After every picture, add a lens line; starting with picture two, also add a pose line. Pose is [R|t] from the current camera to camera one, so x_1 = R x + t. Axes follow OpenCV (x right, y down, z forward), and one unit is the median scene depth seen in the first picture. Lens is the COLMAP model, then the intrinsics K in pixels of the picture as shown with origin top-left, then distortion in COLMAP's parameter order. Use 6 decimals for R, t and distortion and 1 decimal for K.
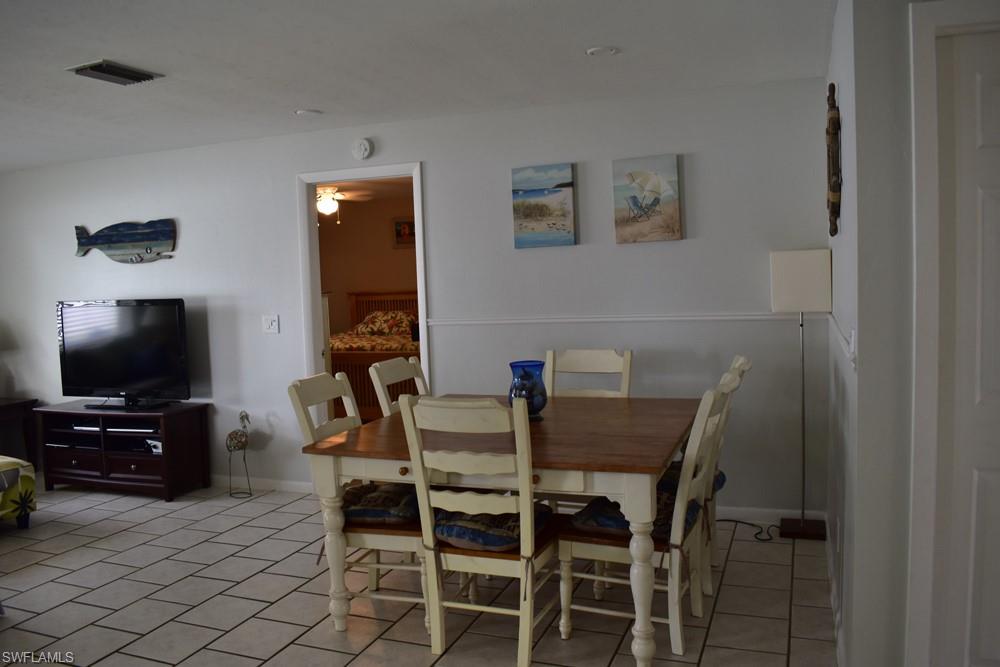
lens RADIAL K [[780.9, 0, 500.0], [0, 780.9, 333.5], [0, 0, 1]] dist [-0.095509, 0.018058]
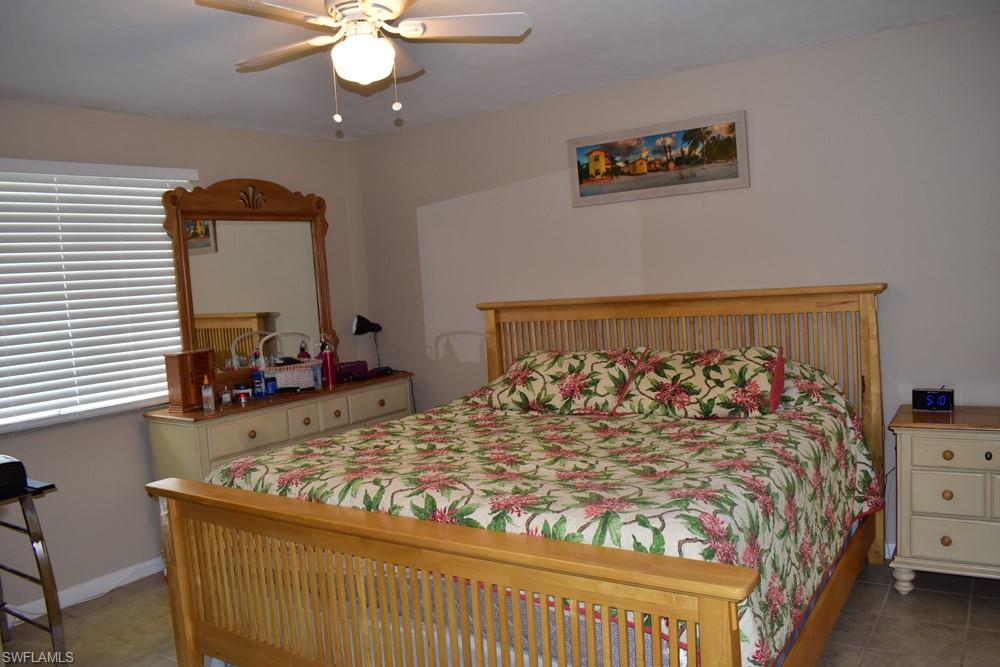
lens RADIAL K [[780.9, 0, 500.0], [0, 780.9, 333.5], [0, 0, 1]] dist [-0.095509, 0.018058]
pose [[0.971474, -0.008924, -0.236979, -0.077883], [0.011987, 0.999862, 0.011490, -0.044383], [0.236844, -0.014003, 0.971447, 0.594589]]
